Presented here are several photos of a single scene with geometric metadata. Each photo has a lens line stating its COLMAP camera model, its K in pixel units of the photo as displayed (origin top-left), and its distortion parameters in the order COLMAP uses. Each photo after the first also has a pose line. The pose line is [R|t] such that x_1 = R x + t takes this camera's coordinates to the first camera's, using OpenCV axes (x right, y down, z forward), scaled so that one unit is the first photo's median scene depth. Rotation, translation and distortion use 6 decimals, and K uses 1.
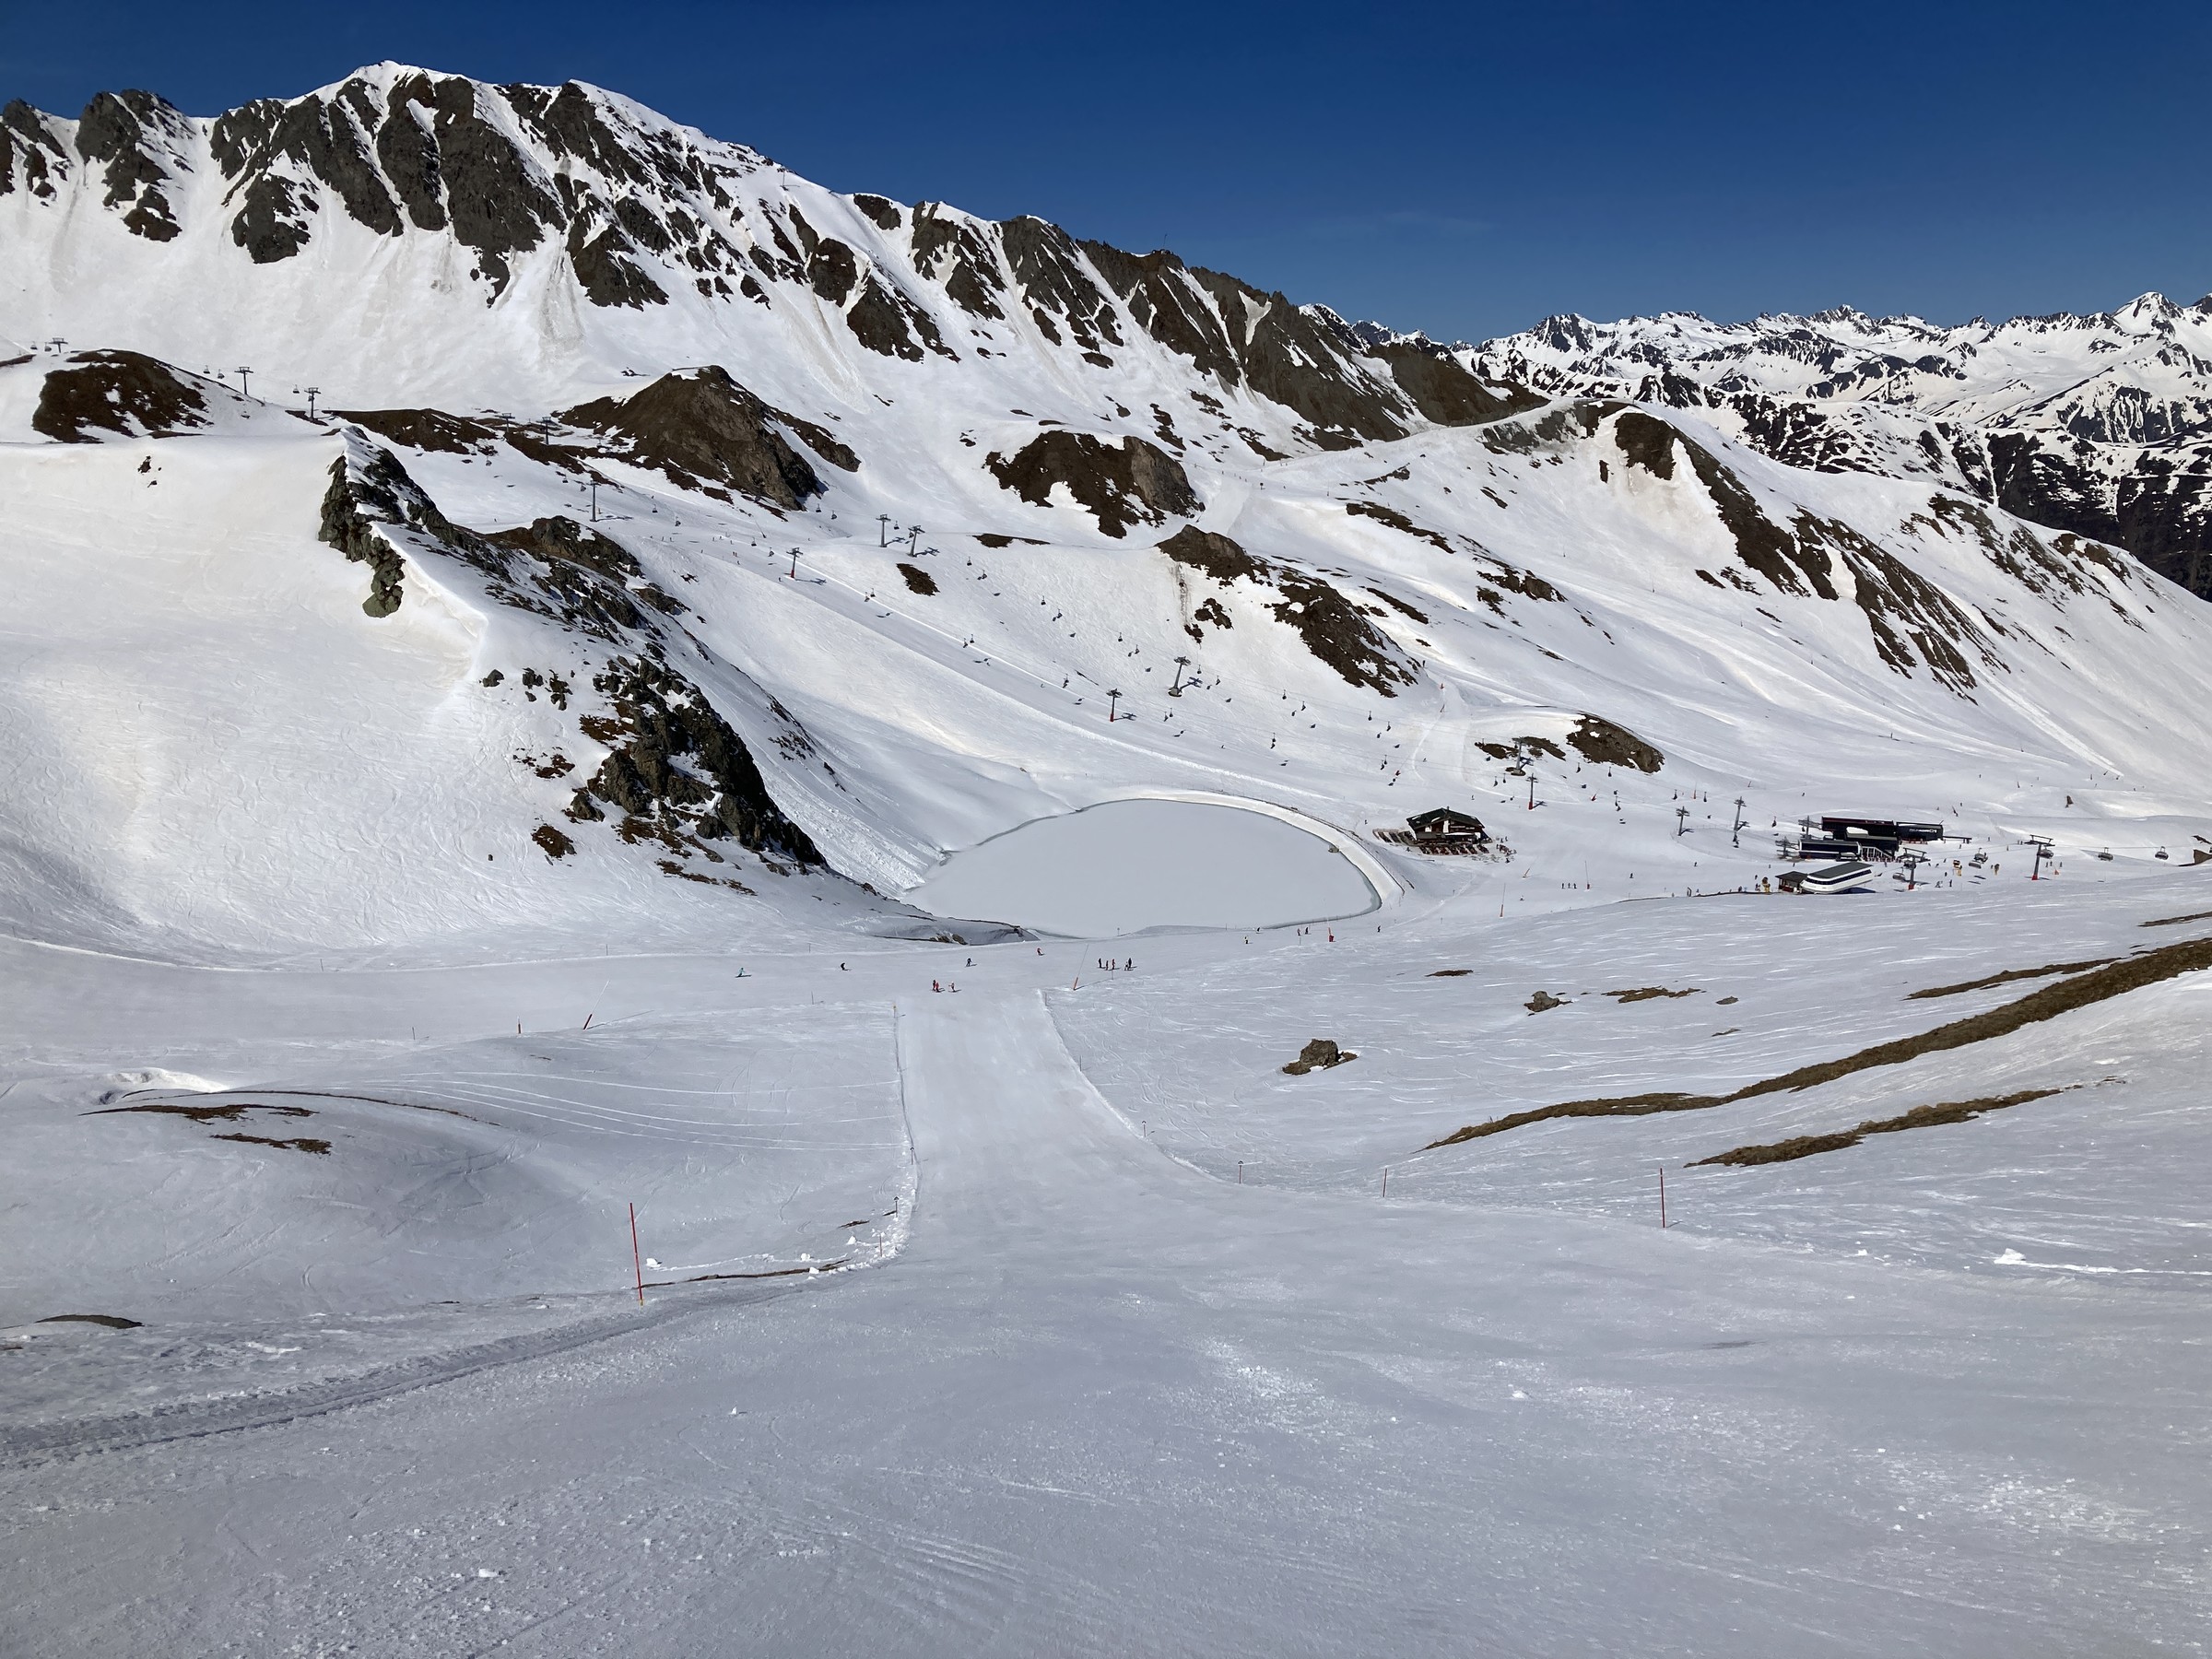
lens RADIAL K [[1824.5, 0, 1113.7], [0, 1824.5, 838.6], [0, 0, 1]] dist [0.037580, -0.004546]
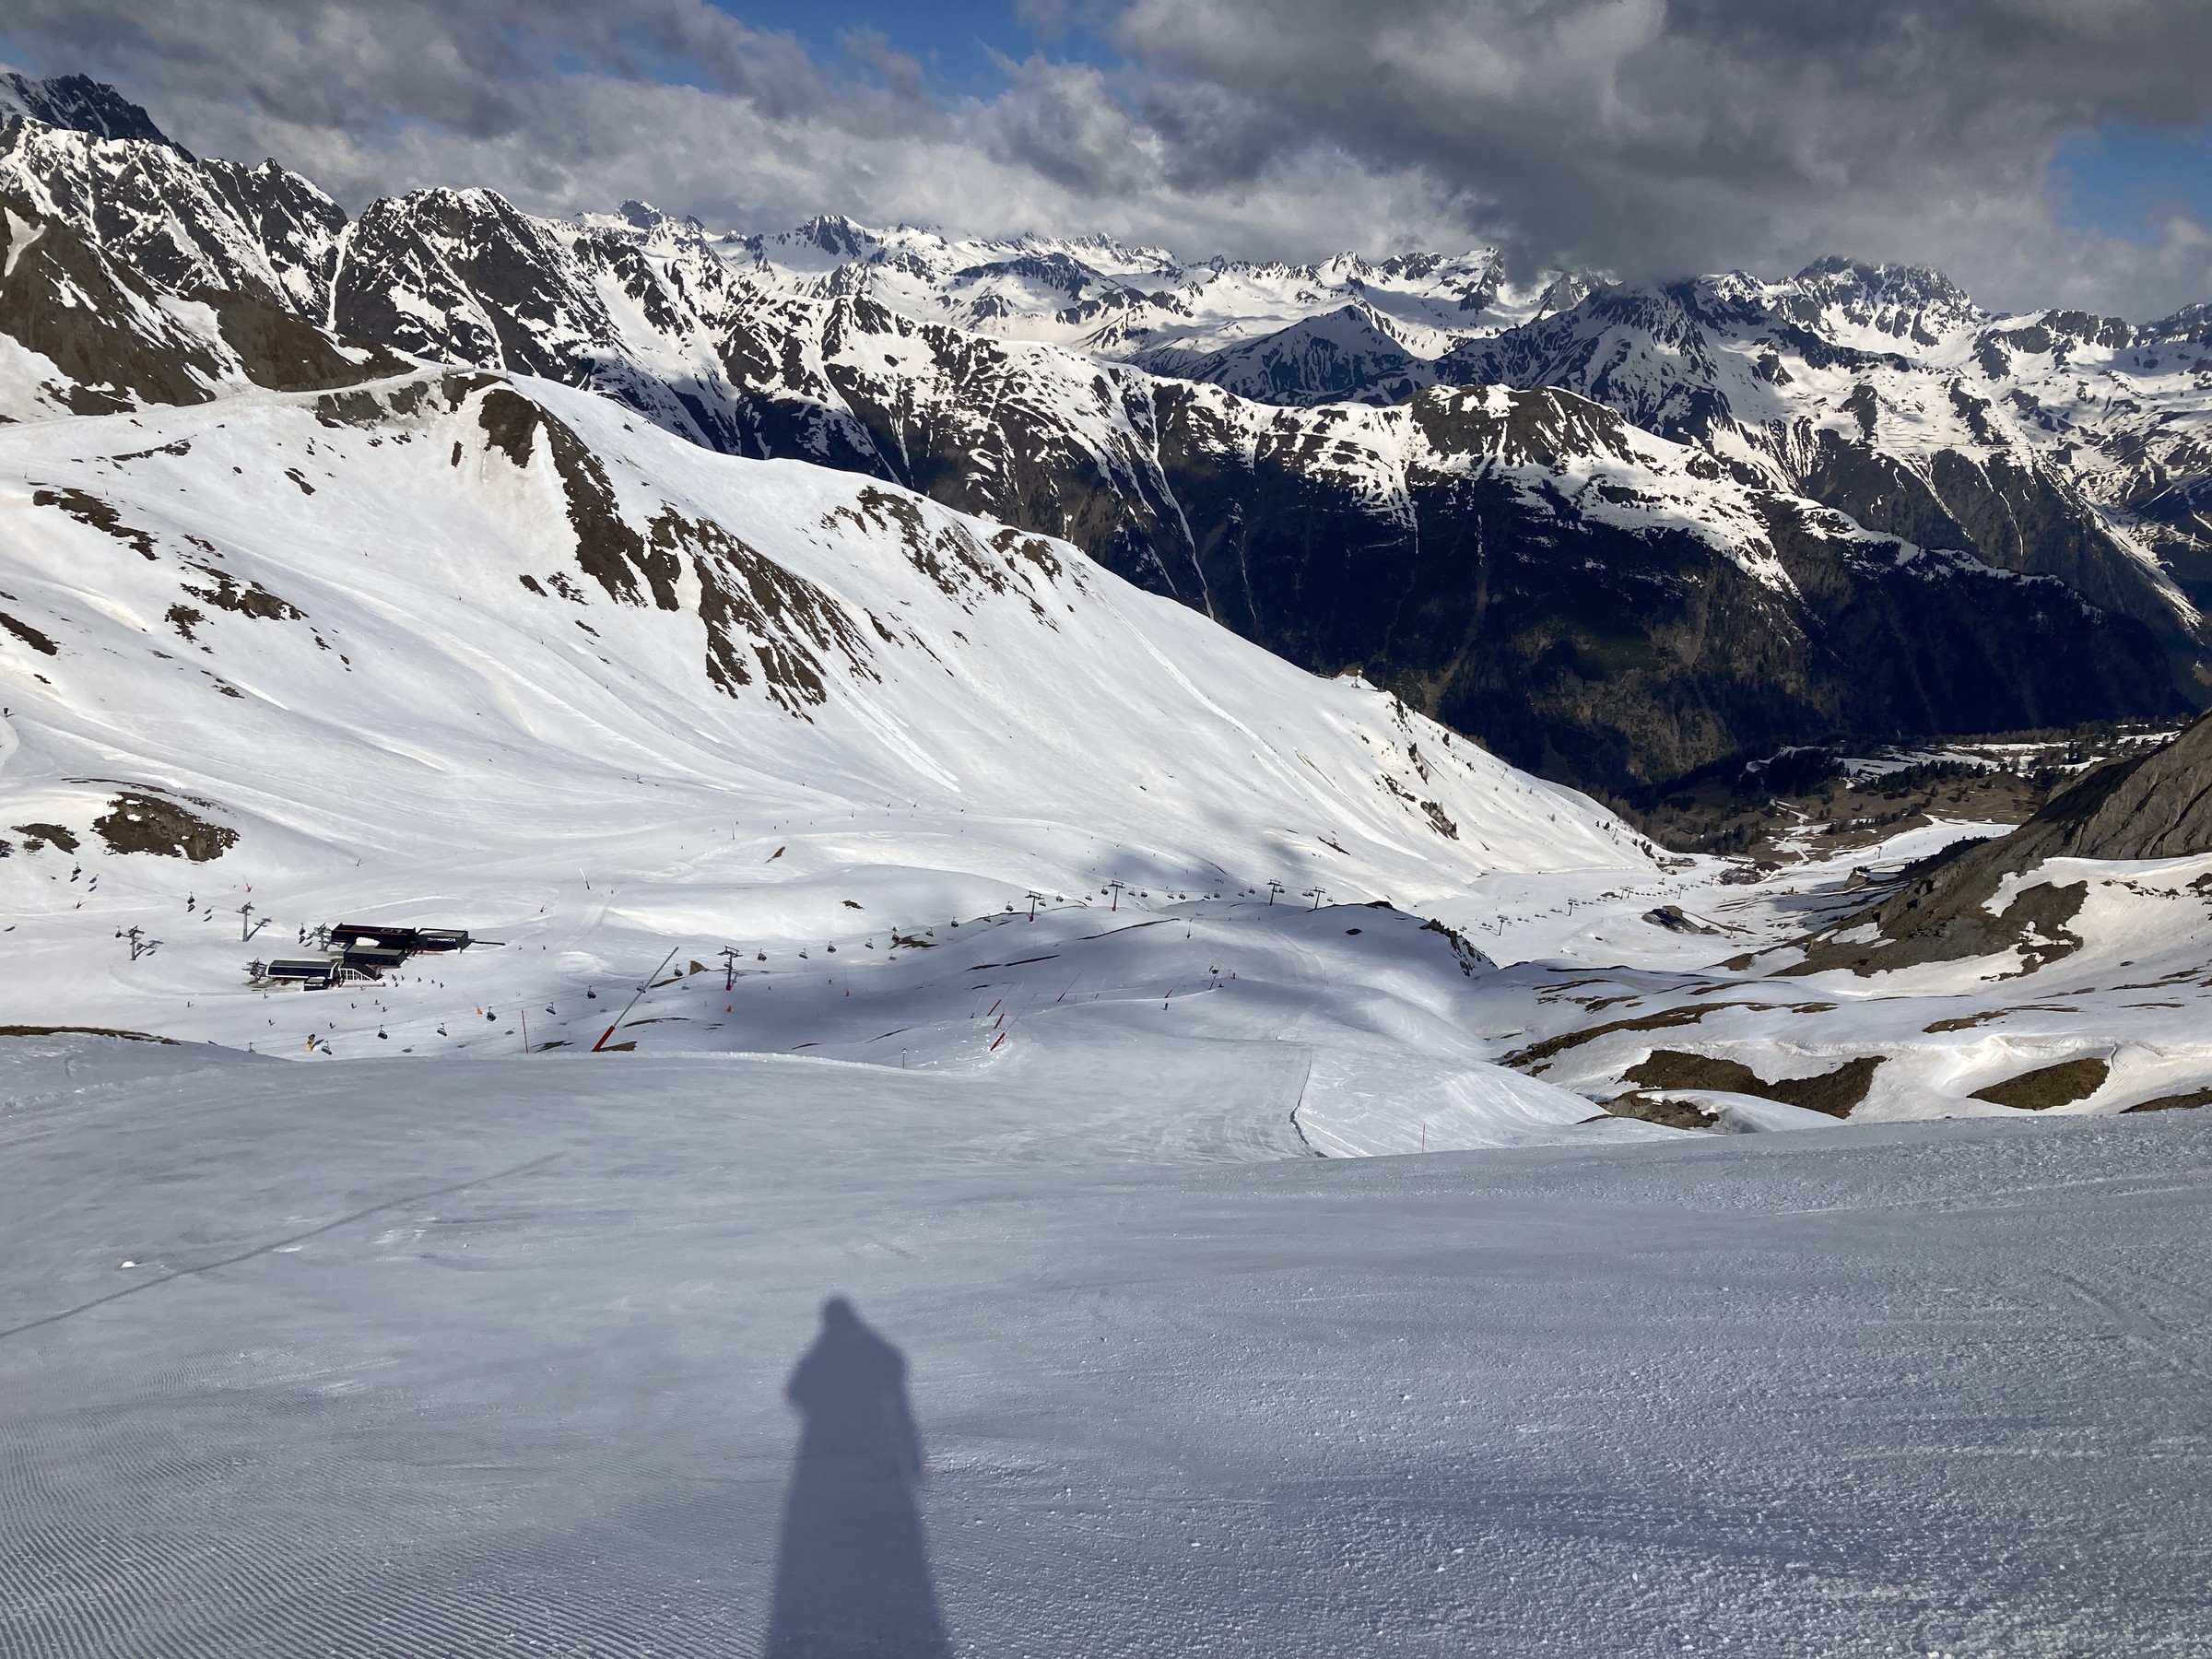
lens RADIAL K [[1824.5, 0, 1098.0], [0, 1824.5, 833.0], [0, 0, 1]] dist [0.037580, -0.004546]
pose [[0.944500, -0.018659, 0.327981, 0.261410], [-0.000853, 0.998243, 0.059249, -0.065010], [-0.328510, -0.056241, 0.942825, 0.020133]]
